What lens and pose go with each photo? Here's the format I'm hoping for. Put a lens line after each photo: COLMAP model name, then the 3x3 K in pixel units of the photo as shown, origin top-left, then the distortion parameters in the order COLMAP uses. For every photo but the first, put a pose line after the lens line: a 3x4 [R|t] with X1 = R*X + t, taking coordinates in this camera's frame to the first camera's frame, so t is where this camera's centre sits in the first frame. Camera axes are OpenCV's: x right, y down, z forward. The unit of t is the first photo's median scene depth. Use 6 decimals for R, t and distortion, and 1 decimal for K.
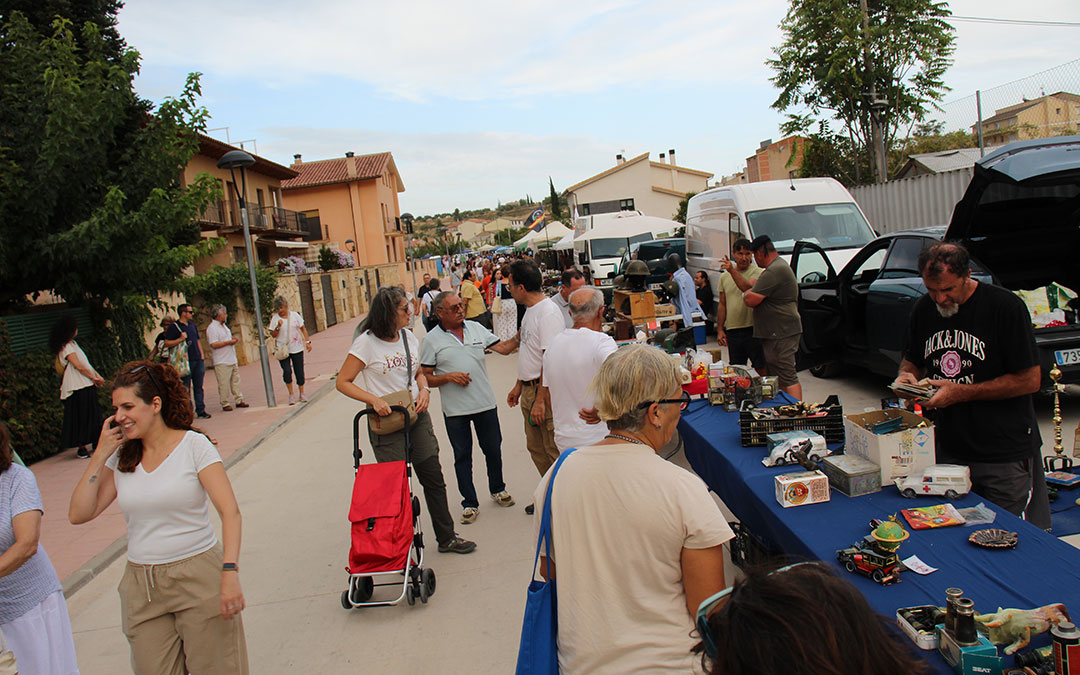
lens RADIAL K [[886.1, 0, 540.0], [0, 886.1, 337.5], [0, 0, 1]] dist [-0.178940, 0.154227]
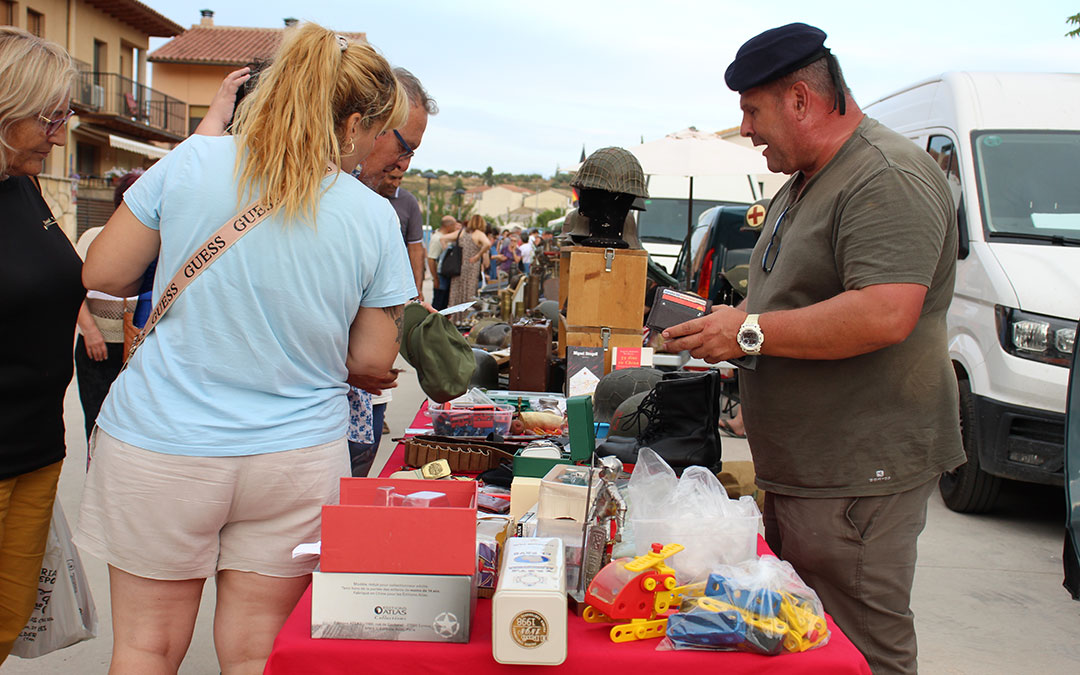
lens RADIAL K [[886.1, 0, 540.0], [0, 886.1, 337.5], [0, 0, 1]] dist [-0.178940, 0.154227]
pose [[0.976809, 0.170703, -0.129250, 0.044290], [-0.176212, 0.983820, -0.032377, -0.011041], [0.121632, 0.054402, 0.991083, 0.386896]]
